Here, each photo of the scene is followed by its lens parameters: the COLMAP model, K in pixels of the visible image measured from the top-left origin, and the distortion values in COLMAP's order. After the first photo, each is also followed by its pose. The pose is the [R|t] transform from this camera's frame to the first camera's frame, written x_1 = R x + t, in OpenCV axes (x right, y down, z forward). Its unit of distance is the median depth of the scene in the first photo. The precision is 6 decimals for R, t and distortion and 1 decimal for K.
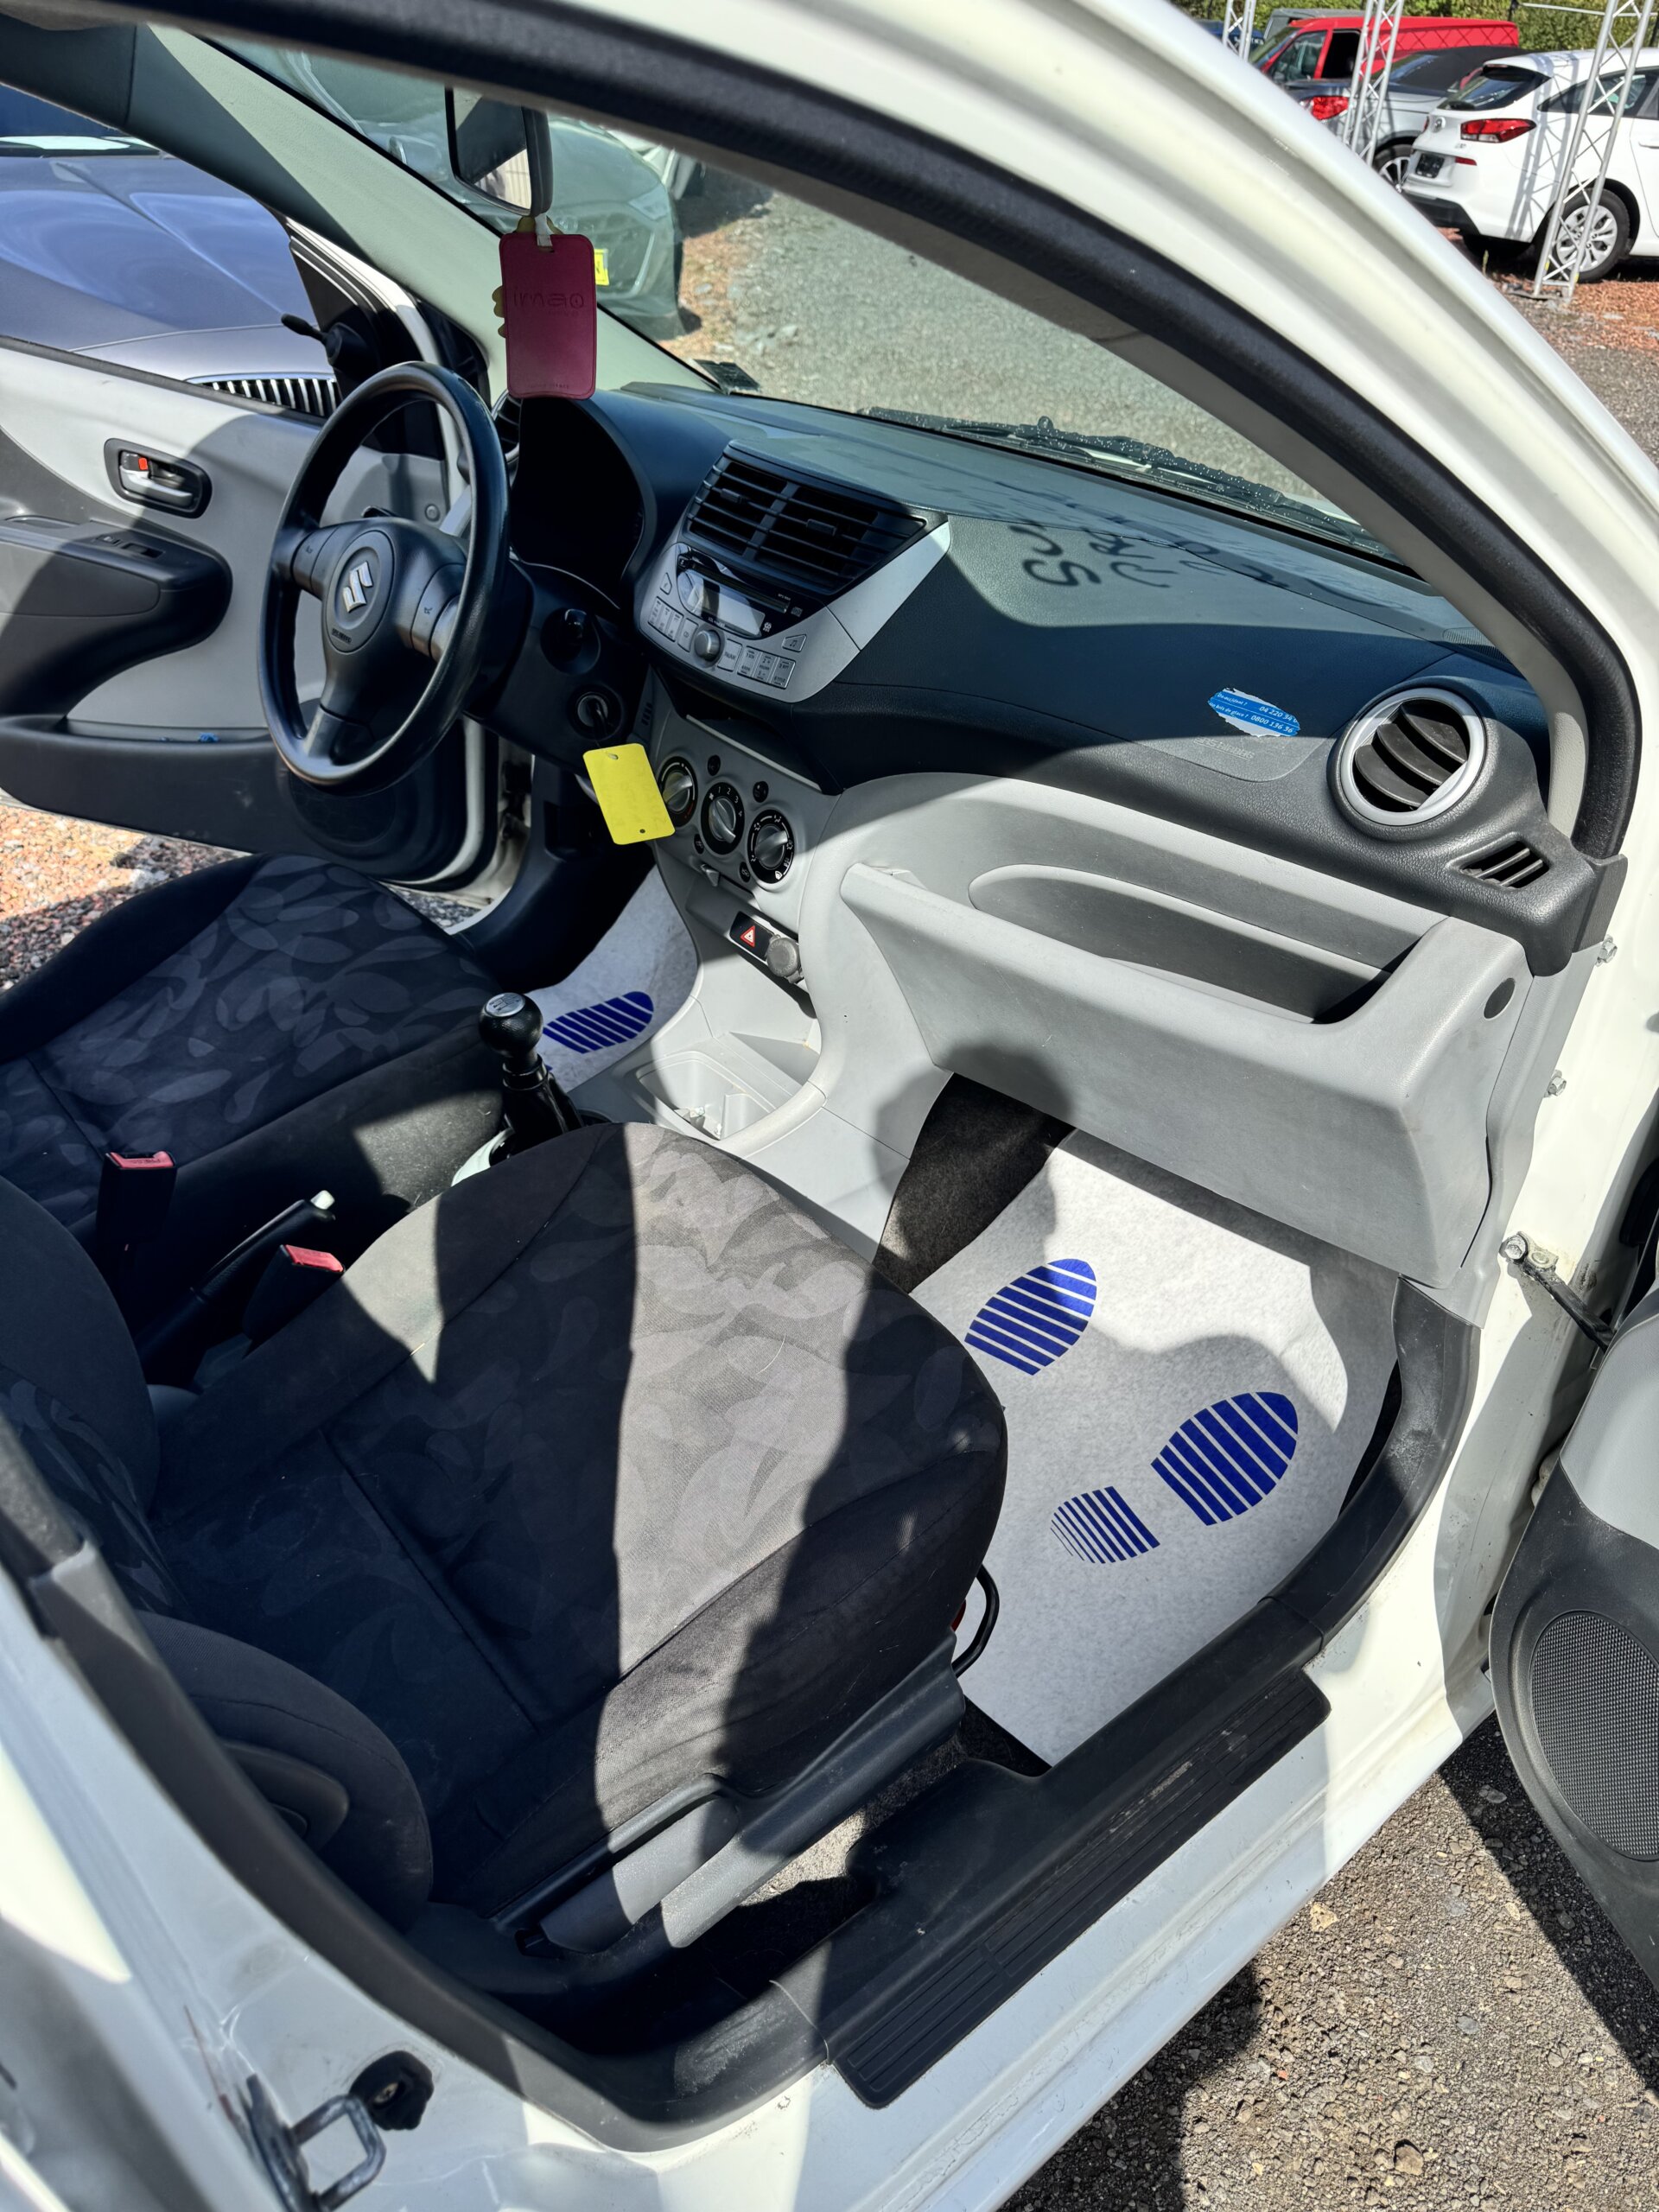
lens RADIAL K [[1594.6, 0, 827.9], [0, 1594.6, 1120.8], [0, 0, 1]] dist [0.046996, -0.051092]
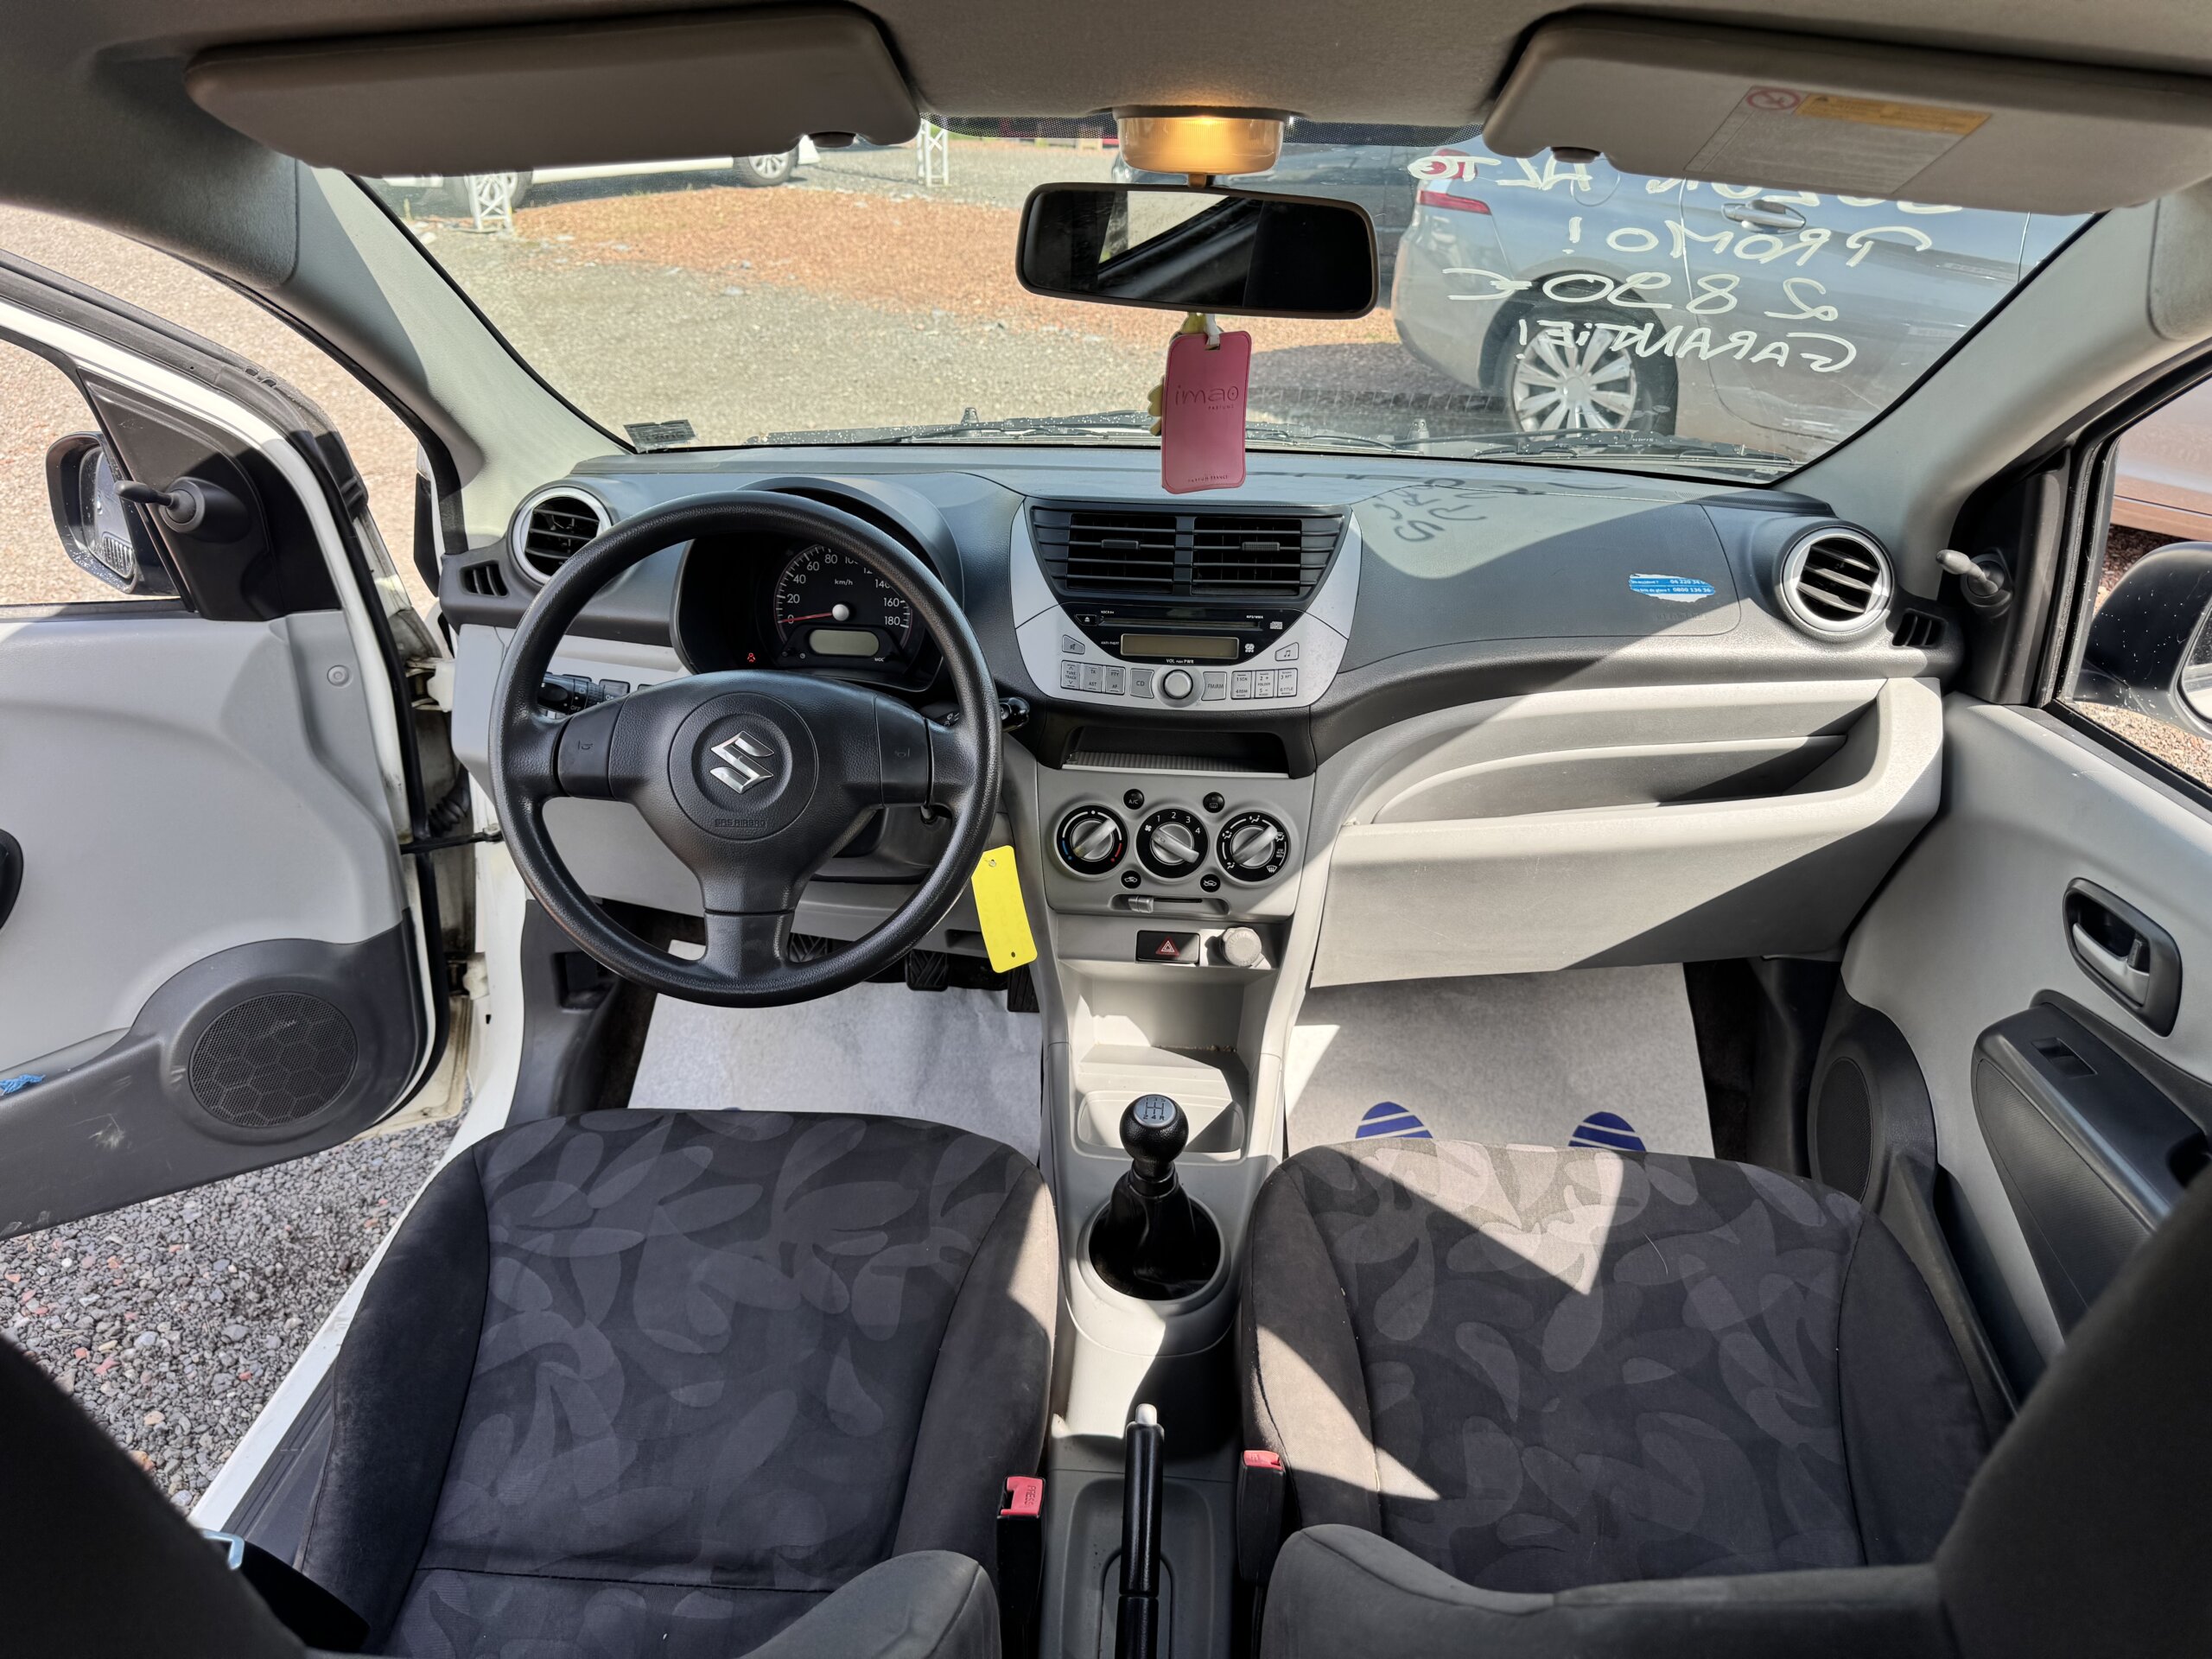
lens RADIAL K [[1594.6, 0, 1124.5], [0, 1594.6, 785.1], [0, 0, 1]] dist [0.046996, -0.051092]
pose [[0.677351, -0.349108, 0.647549, -0.666123], [0.428251, 0.902828, 0.038775, -0.254840], [-0.598161, 0.251049, 0.761037, 0.242721]]
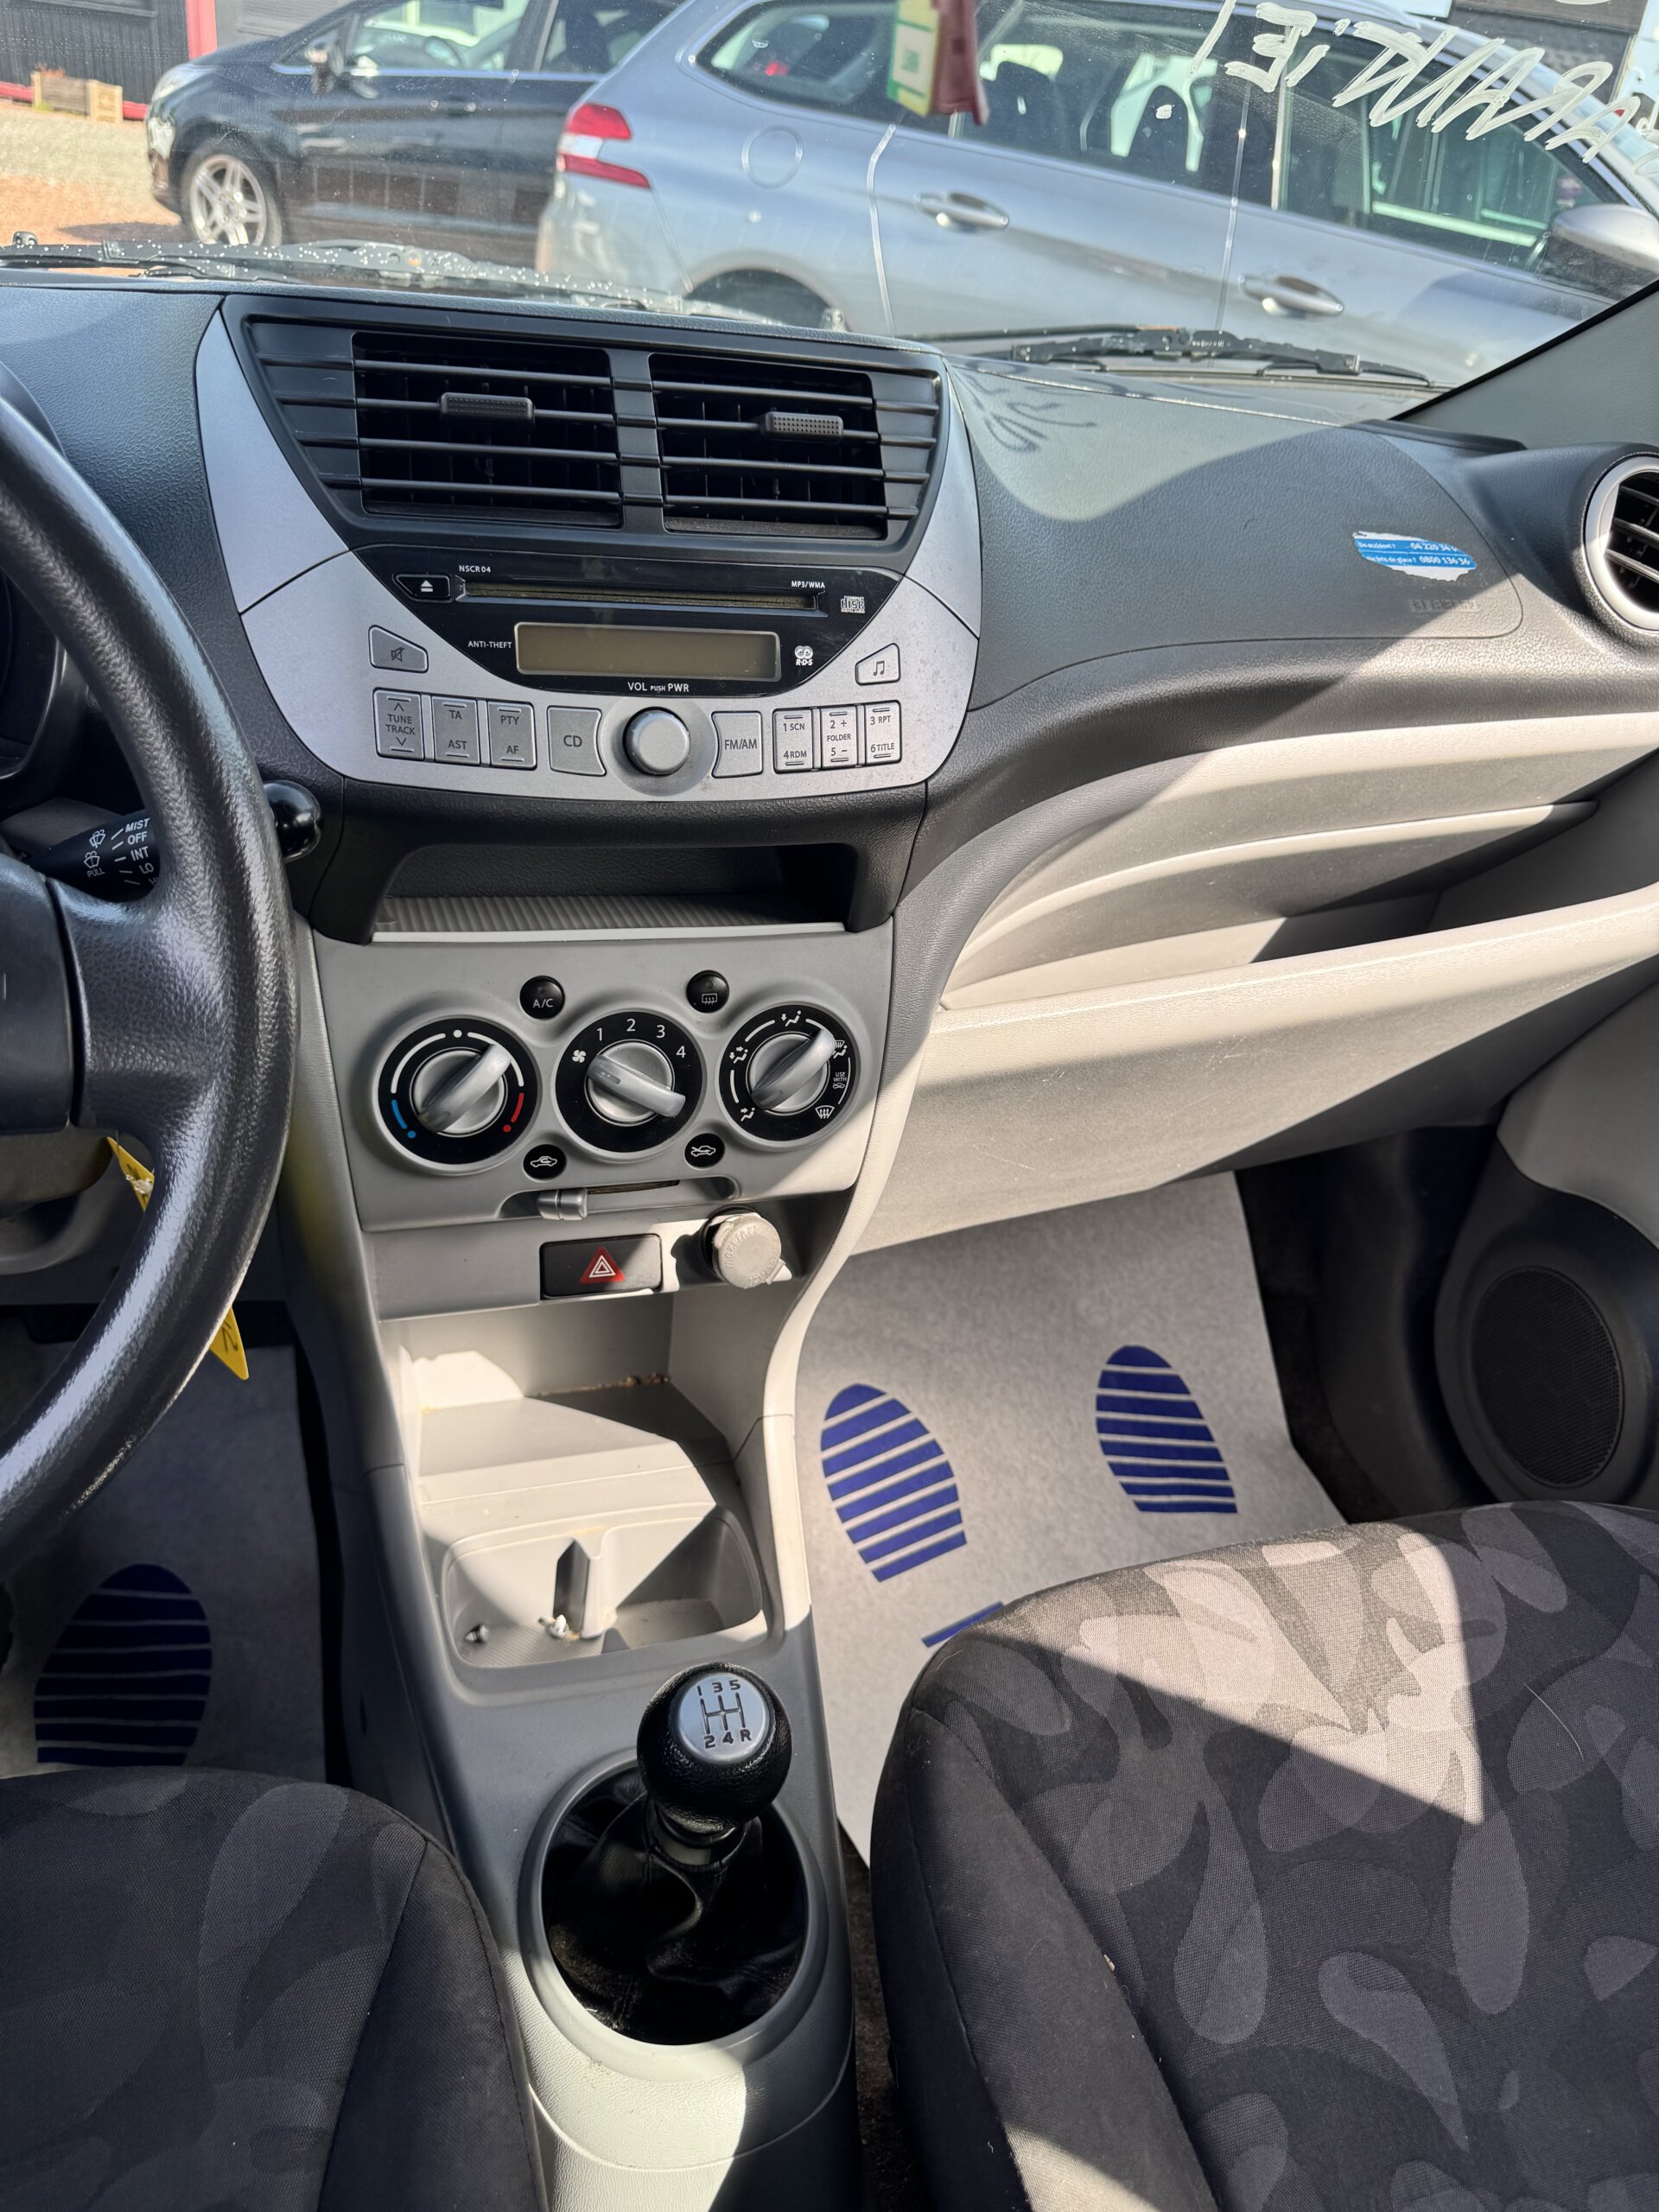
lens RADIAL K [[1594.6, 0, 840.9], [0, 1594.6, 1087.8], [0, 0, 1]] dist [0.046996, -0.051092]
pose [[0.381717, -0.488808, 0.784448, -0.392008], [0.435067, 0.843833, 0.314106, -0.290666], [-0.815481, 0.221388, 0.534769, 0.648691]]
